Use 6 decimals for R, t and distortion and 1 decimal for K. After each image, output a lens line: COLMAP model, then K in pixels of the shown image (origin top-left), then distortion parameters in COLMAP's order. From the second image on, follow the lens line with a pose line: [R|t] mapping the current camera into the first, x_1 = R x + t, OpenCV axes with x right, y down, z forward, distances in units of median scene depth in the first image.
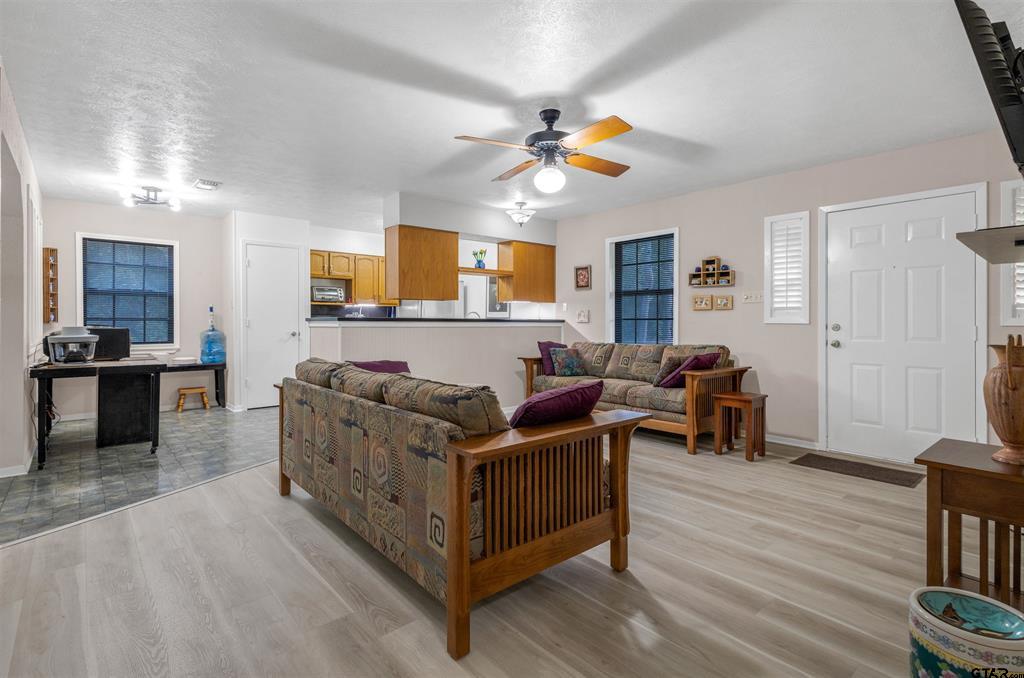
lens RADIAL K [[472.7, 0, 512.0], [0, 472.7, 339.0], [0, 0, 1]] dist [0.000376, -0.000049]
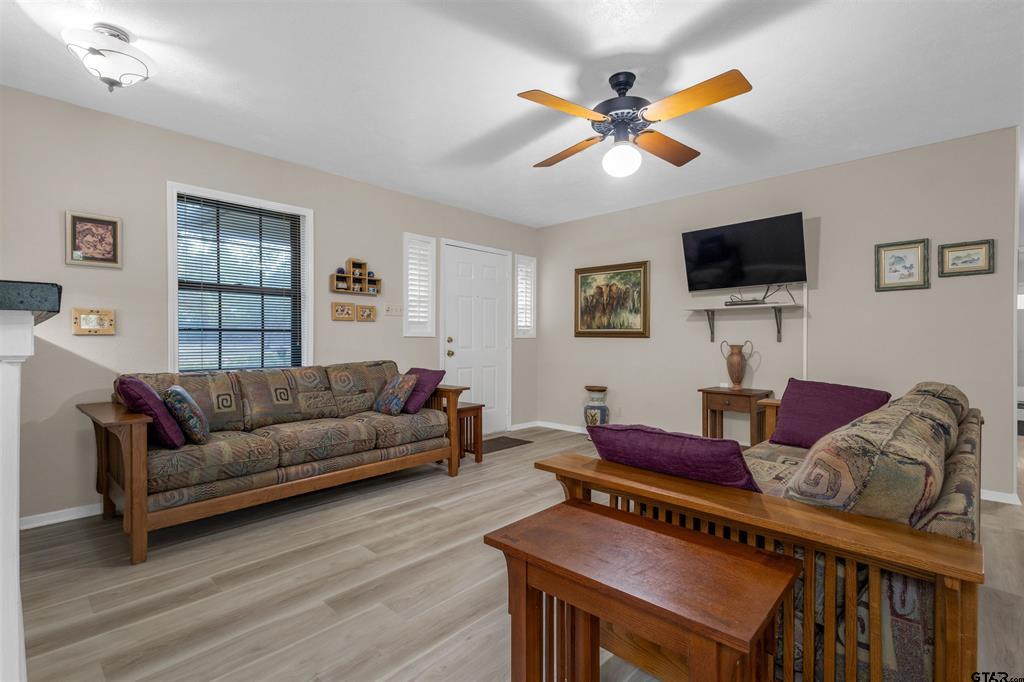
lens RADIAL K [[467.2, 0, 512.0], [0, 467.2, 341.0], [0, 0, 1]] dist [0.001659, 0.000125]
pose [[-0.078657, -0.006029, 0.996883, -0.442218], [0.037583, 0.999253, 0.009009, -0.021478], [-0.996193, 0.038174, -0.078372, 0.772258]]
